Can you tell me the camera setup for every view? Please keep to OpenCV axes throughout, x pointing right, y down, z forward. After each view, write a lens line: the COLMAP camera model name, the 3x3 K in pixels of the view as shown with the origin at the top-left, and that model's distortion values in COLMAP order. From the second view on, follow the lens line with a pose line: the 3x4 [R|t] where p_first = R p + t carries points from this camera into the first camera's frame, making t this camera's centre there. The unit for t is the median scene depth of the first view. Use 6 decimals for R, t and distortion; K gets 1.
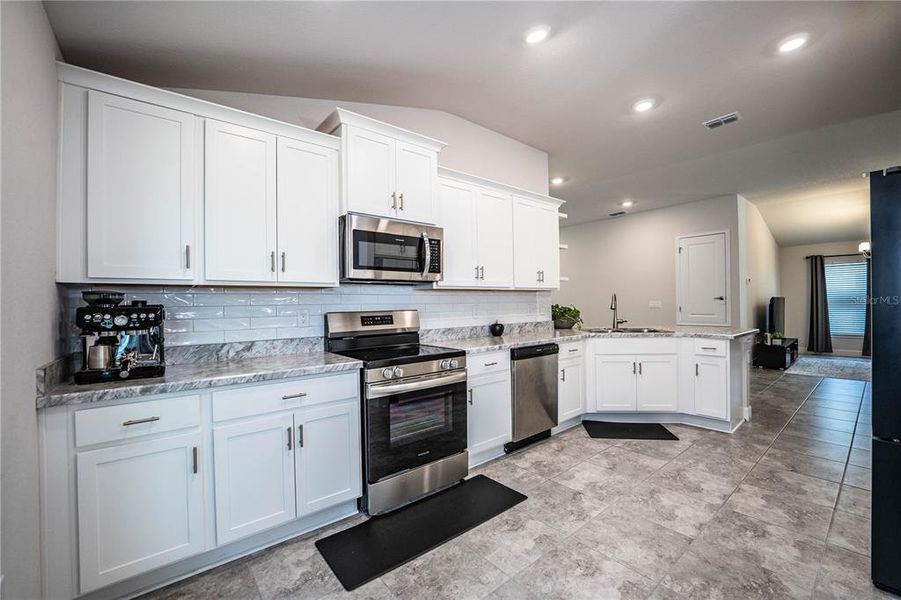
lens RADIAL K [[367.1, 0, 451.9], [0, 367.1, 303.1], [0, 0, 1]] dist [-0.025094, 0.001998]
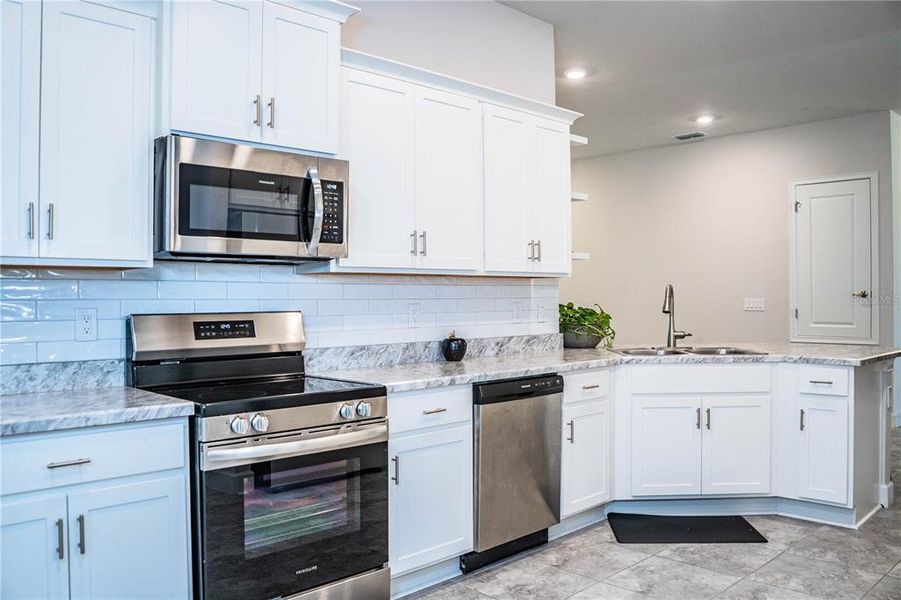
lens RADIAL K [[729.0, 0, 451.1], [0, 729.0, 298.8], [0, 0, 1]] dist [-0.106294, 0.056968]
pose [[0.996550, 0.009577, 0.082441, 0.037198], [-0.009605, 0.999954, -0.000053, -0.001331], [-0.082438, -0.000740, 0.996596, -0.078114]]
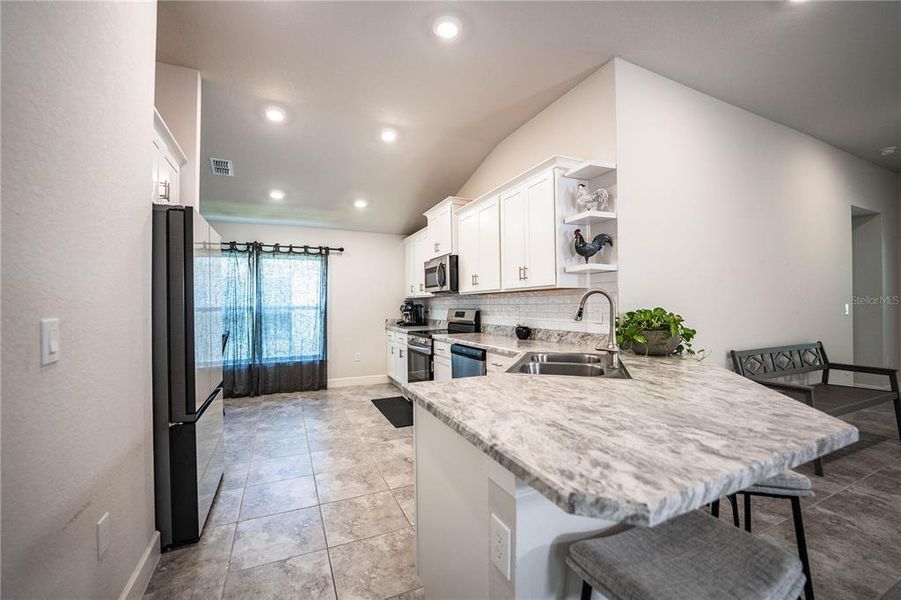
lens RADIAL K [[367.1, 0, 451.6], [0, 367.1, 301.3], [0, 0, 1]] dist [-0.025094, 0.001998]
pose [[-0.252037, 0.007972, -0.967685, 1.327509], [0.013797, 0.999894, 0.004644, -0.019274], [0.967619, -0.012181, -0.252120, 1.287988]]
